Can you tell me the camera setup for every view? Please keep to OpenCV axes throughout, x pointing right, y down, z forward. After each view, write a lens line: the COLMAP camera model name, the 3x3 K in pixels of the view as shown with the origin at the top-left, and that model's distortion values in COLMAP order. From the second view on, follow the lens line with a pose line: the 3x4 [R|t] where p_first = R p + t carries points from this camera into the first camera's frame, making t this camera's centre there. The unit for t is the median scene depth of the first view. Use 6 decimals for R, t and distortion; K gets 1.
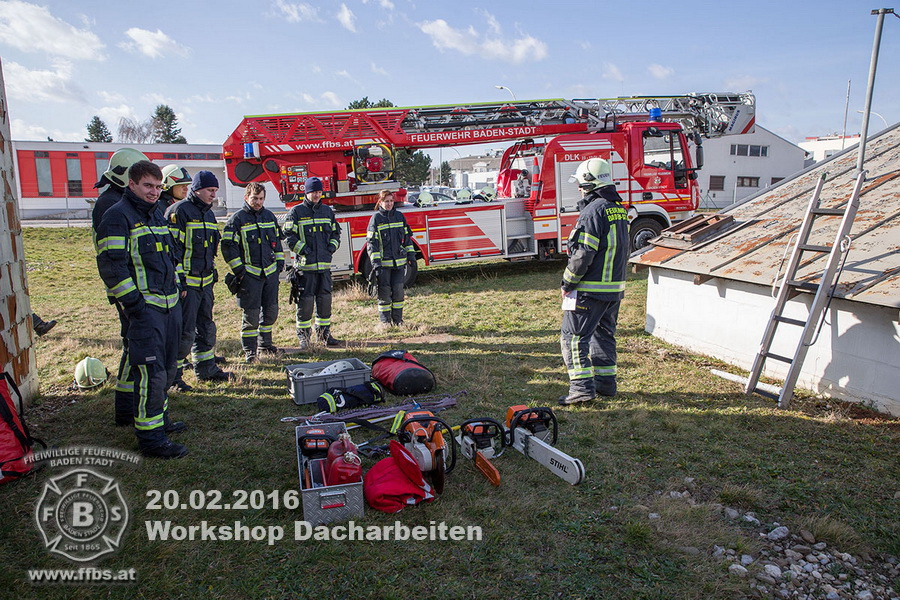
lens RADIAL K [[654.8, 0, 450.0], [0, 654.8, 300.0], [0, 0, 1]] dist [-0.004587, 0.000156]
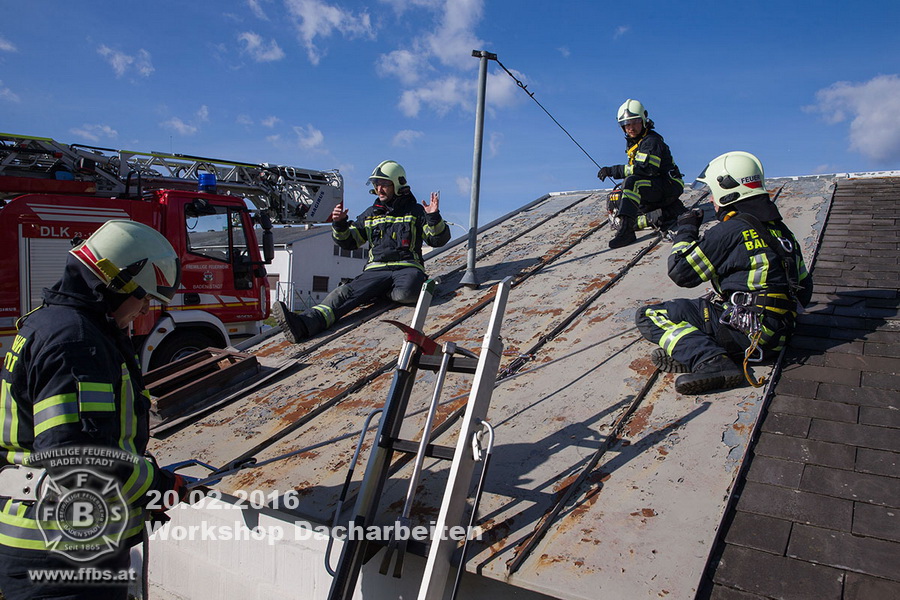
lens RADIAL K [[654.8, 0, 450.0], [0, 654.8, 300.0], [0, 0, 1]] dist [-0.004587, 0.000156]
pose [[0.849130, 0.025688, 0.527559, 0.172759], [0.052762, 0.989696, -0.133112, -0.055198], [-0.525542, 0.140865, 0.839025, 0.305213]]
